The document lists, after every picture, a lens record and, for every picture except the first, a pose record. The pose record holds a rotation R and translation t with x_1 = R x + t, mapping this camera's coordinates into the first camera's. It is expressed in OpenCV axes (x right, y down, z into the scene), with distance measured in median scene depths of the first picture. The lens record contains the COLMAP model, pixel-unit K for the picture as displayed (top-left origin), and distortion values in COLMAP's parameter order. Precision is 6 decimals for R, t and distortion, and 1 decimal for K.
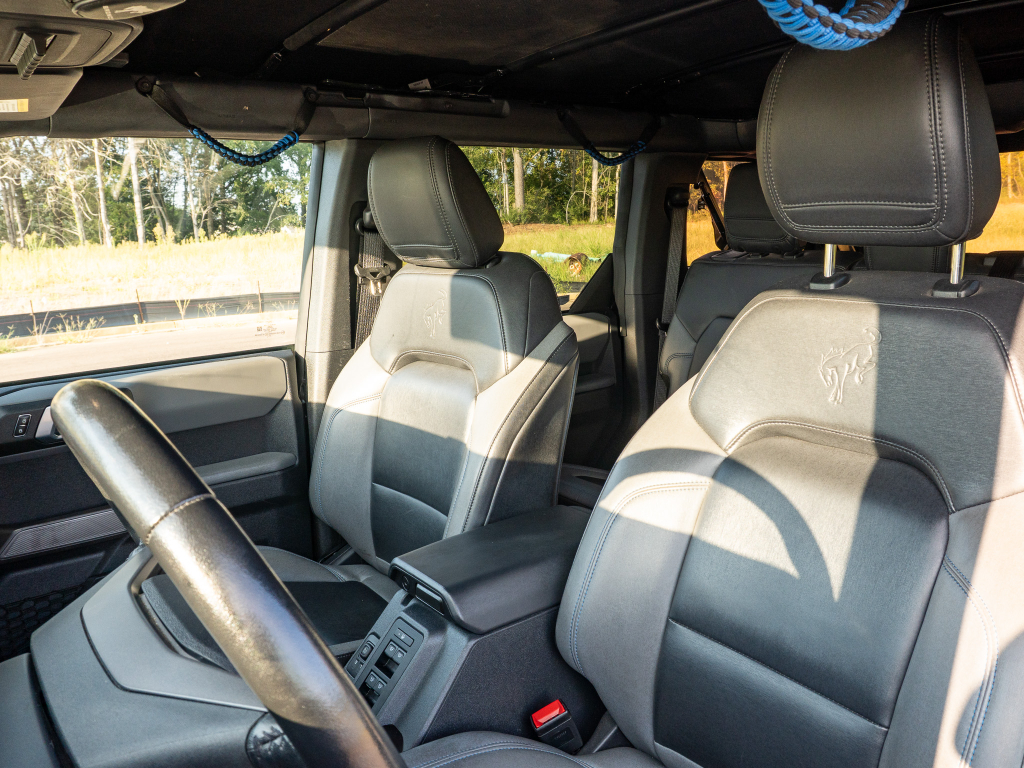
lens RADIAL K [[815.9, 0, 513.4], [0, 815.9, 379.5], [0, 0, 1]] dist [-0.023154, 0.001615]
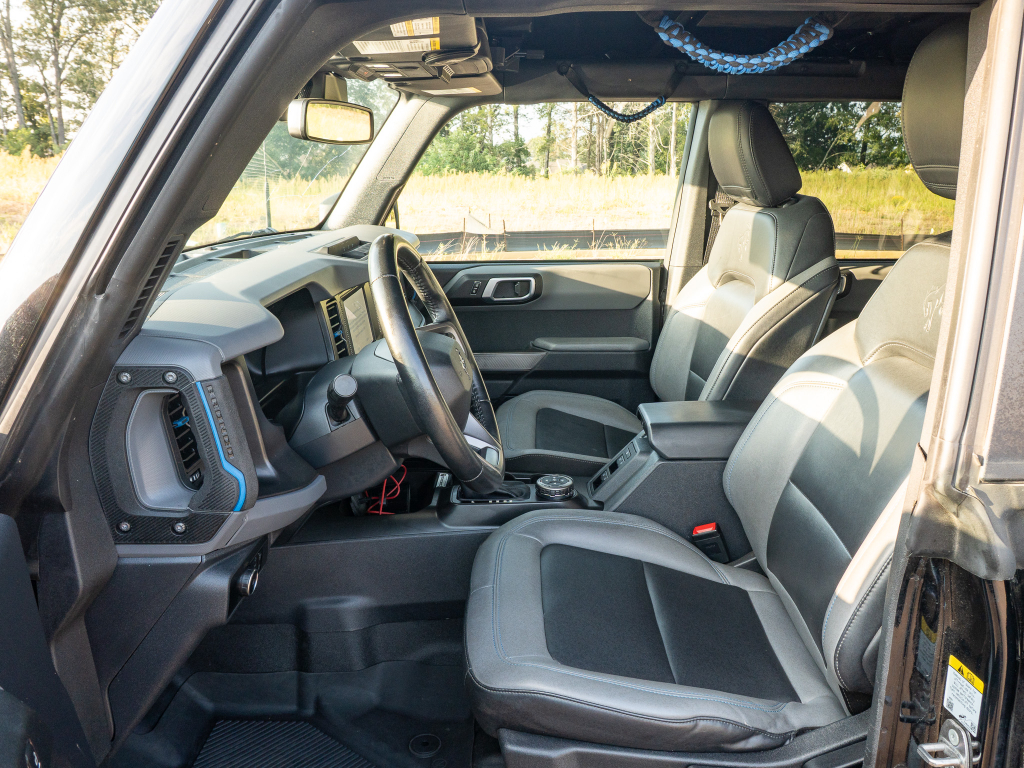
lens RADIAL K [[815.9, 0, 509.5], [0, 815.9, 390.4], [0, 0, 1]] dist [-0.023154, 0.001615]
pose [[0.784469, 0.194201, -0.588978, 0.373756], [-0.141200, 0.980693, 0.135292, 0.023376], [0.603880, -0.022969, 0.796744, -0.211357]]
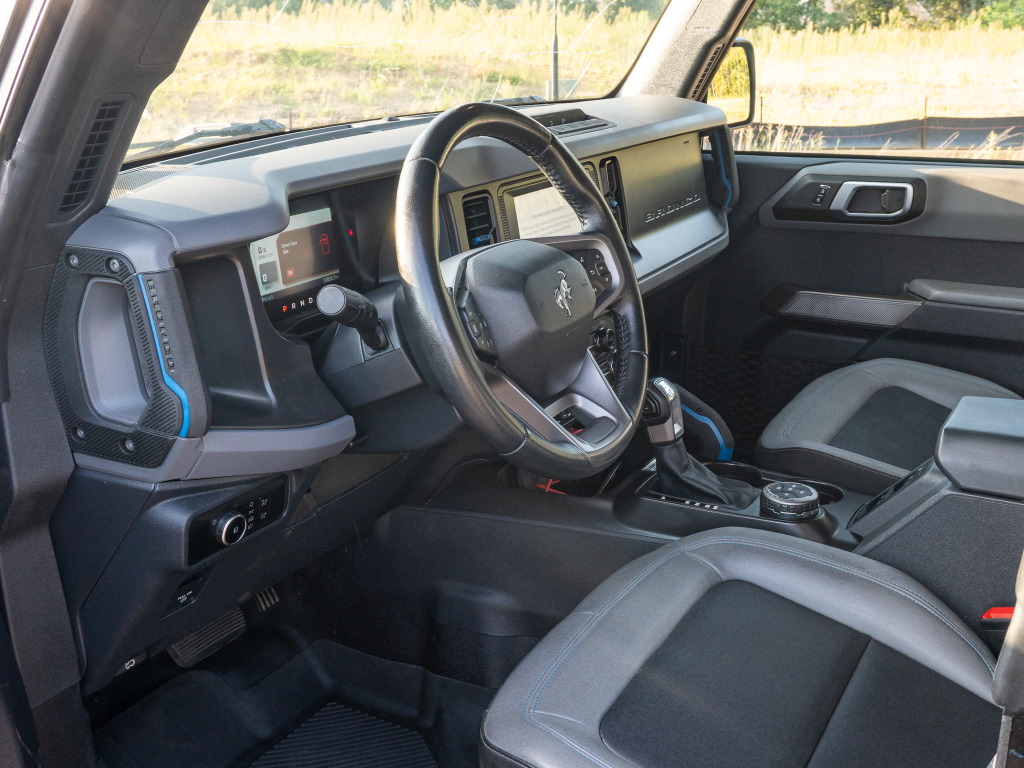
lens RADIAL K [[1121.6, 0, 513.3], [0, 1121.6, 388.8], [0, 0, 1]] dist [-0.002788, 0.000000]
pose [[0.375901, 0.312928, -0.872224, 0.530193], [-0.174025, 0.948348, 0.265240, -0.020079], [0.910172, 0.052085, 0.410942, 0.031257]]
